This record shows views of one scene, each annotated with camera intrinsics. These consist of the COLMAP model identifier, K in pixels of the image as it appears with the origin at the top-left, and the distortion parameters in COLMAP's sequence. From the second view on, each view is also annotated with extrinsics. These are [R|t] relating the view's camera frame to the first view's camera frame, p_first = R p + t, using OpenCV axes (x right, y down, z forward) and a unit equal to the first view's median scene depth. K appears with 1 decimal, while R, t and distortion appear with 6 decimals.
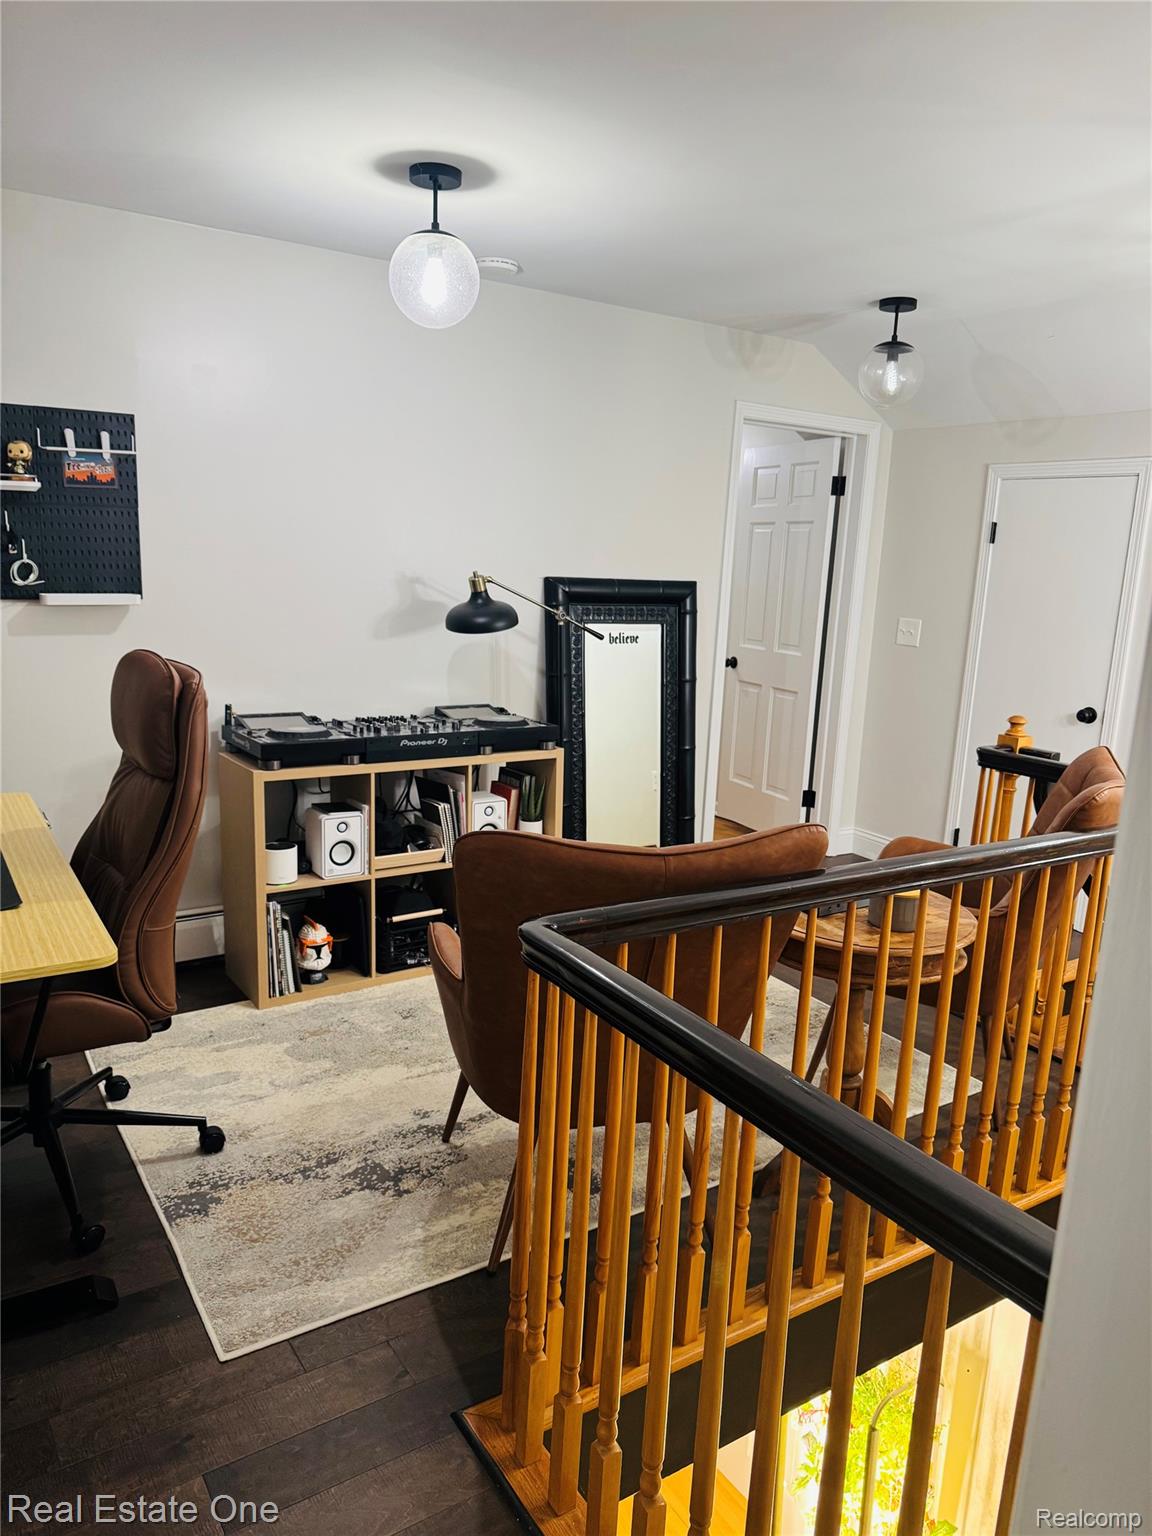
lens RADIAL K [[1077.0, 0, 585.8], [0, 1077.0, 765.0], [0, 0, 1]] dist [0.135576, -0.289947]
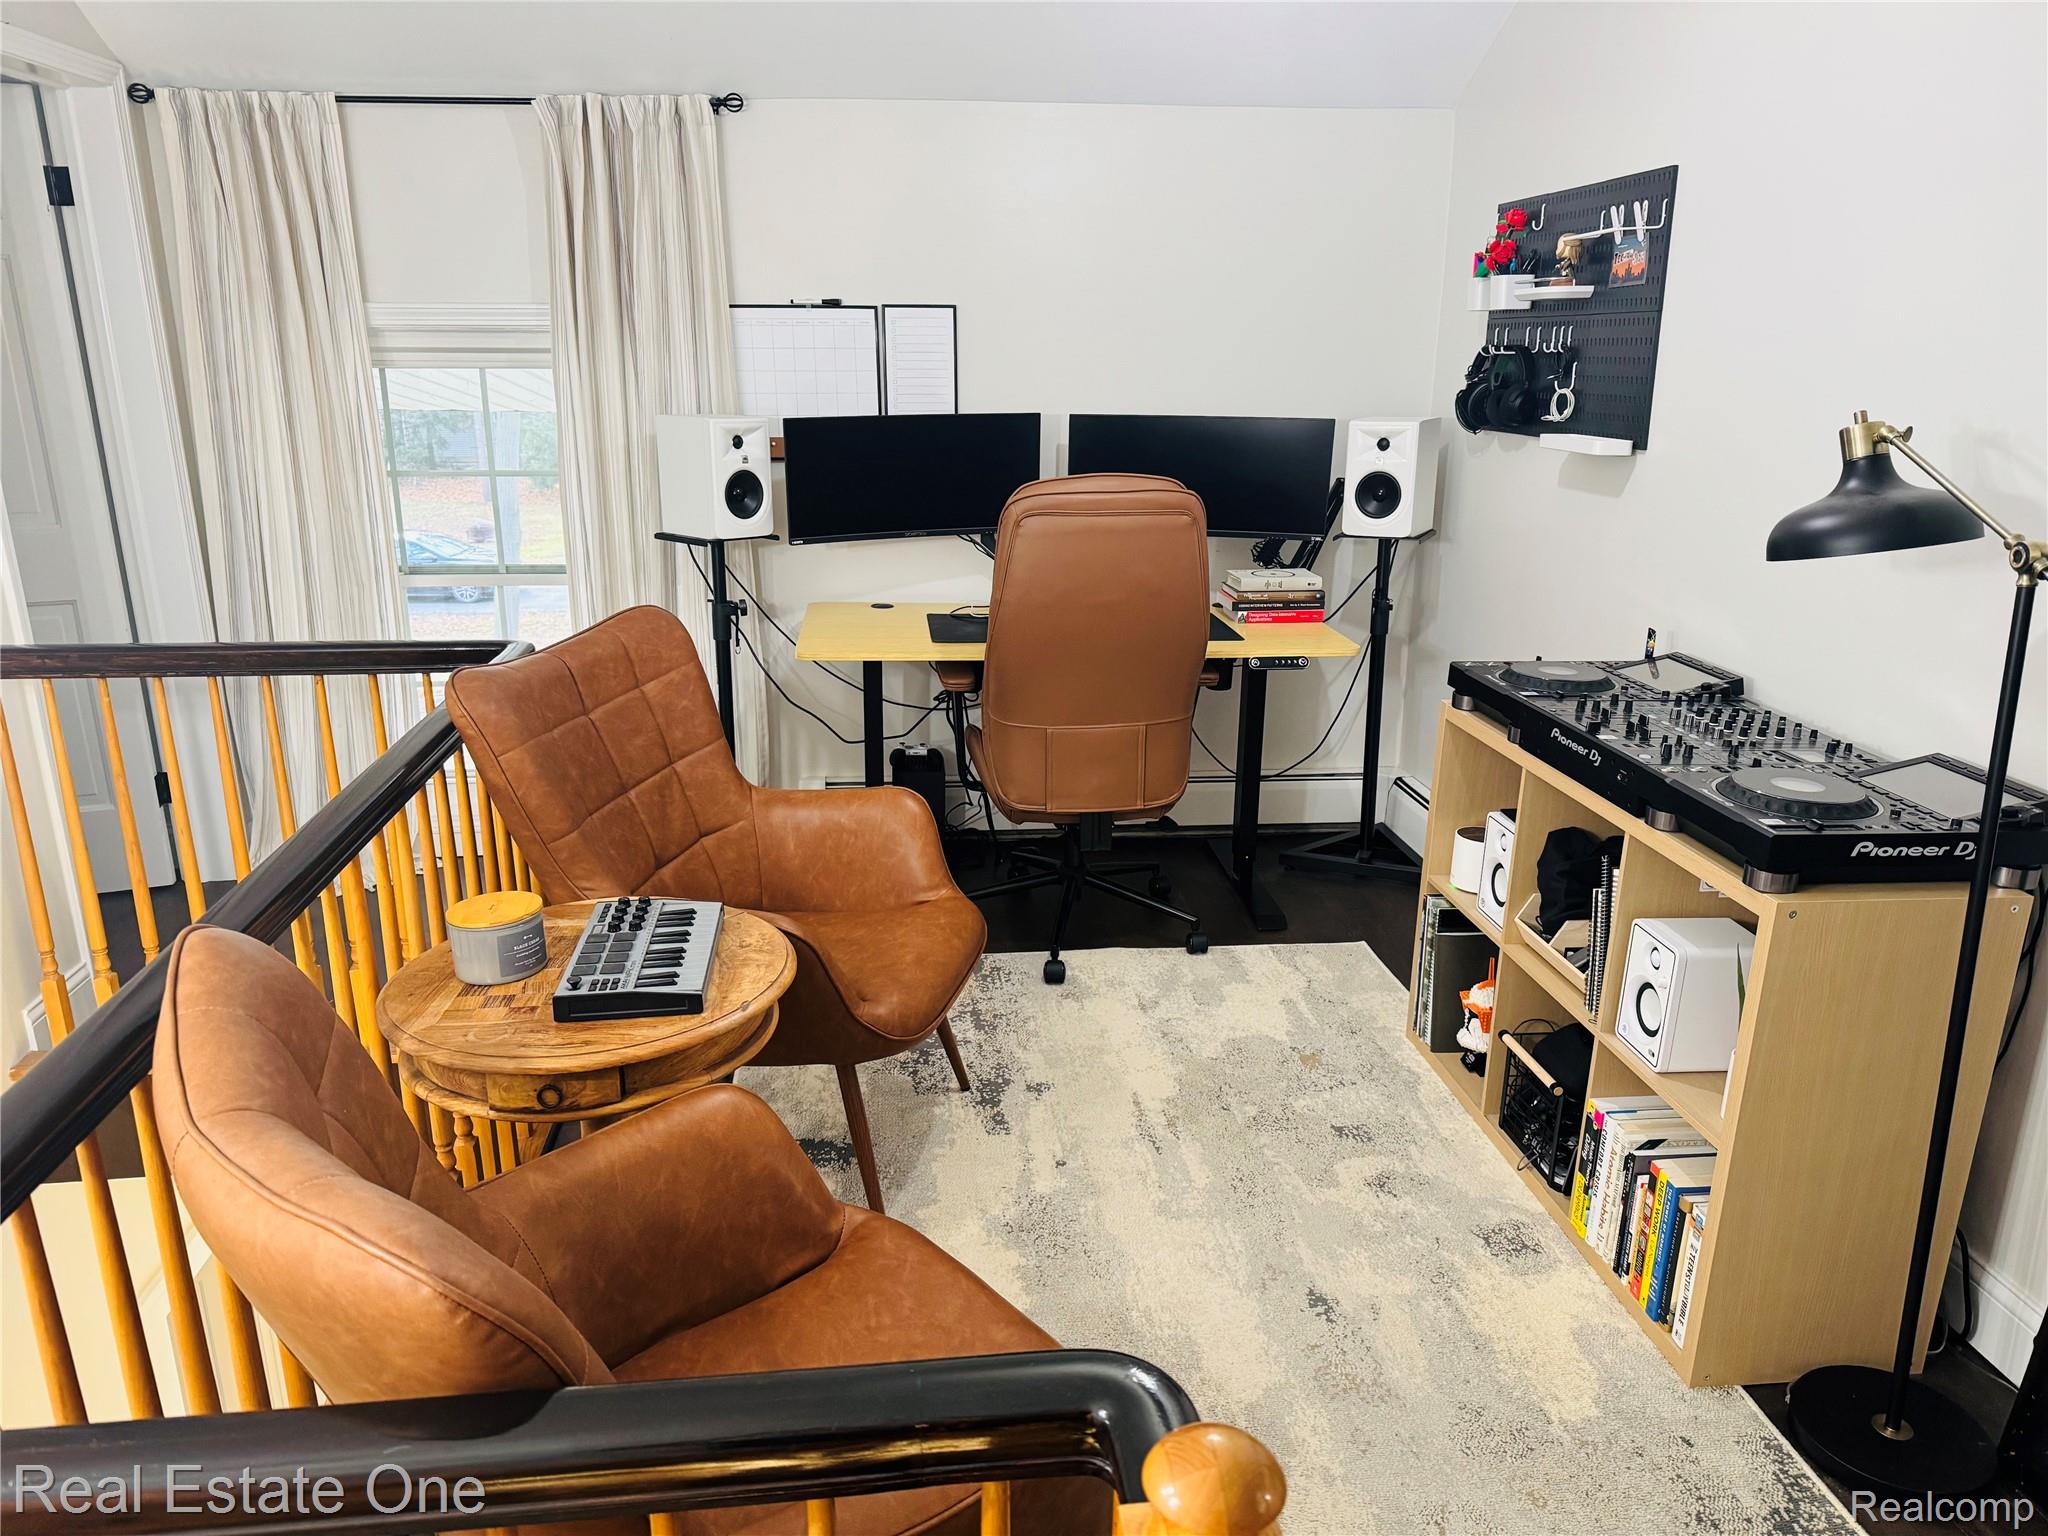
lens RADIAL K [[1377.9, 0, 1024.0], [0, 1377.9, 768.0], [0, 0, 1]] dist [0.105638, -0.150850]
pose [[-0.445081, 0.214849, -0.869335, 0.571085], [-0.201287, 0.921946, 0.330906, -0.187637], [0.872575, 0.322266, -0.367094, 1.089353]]
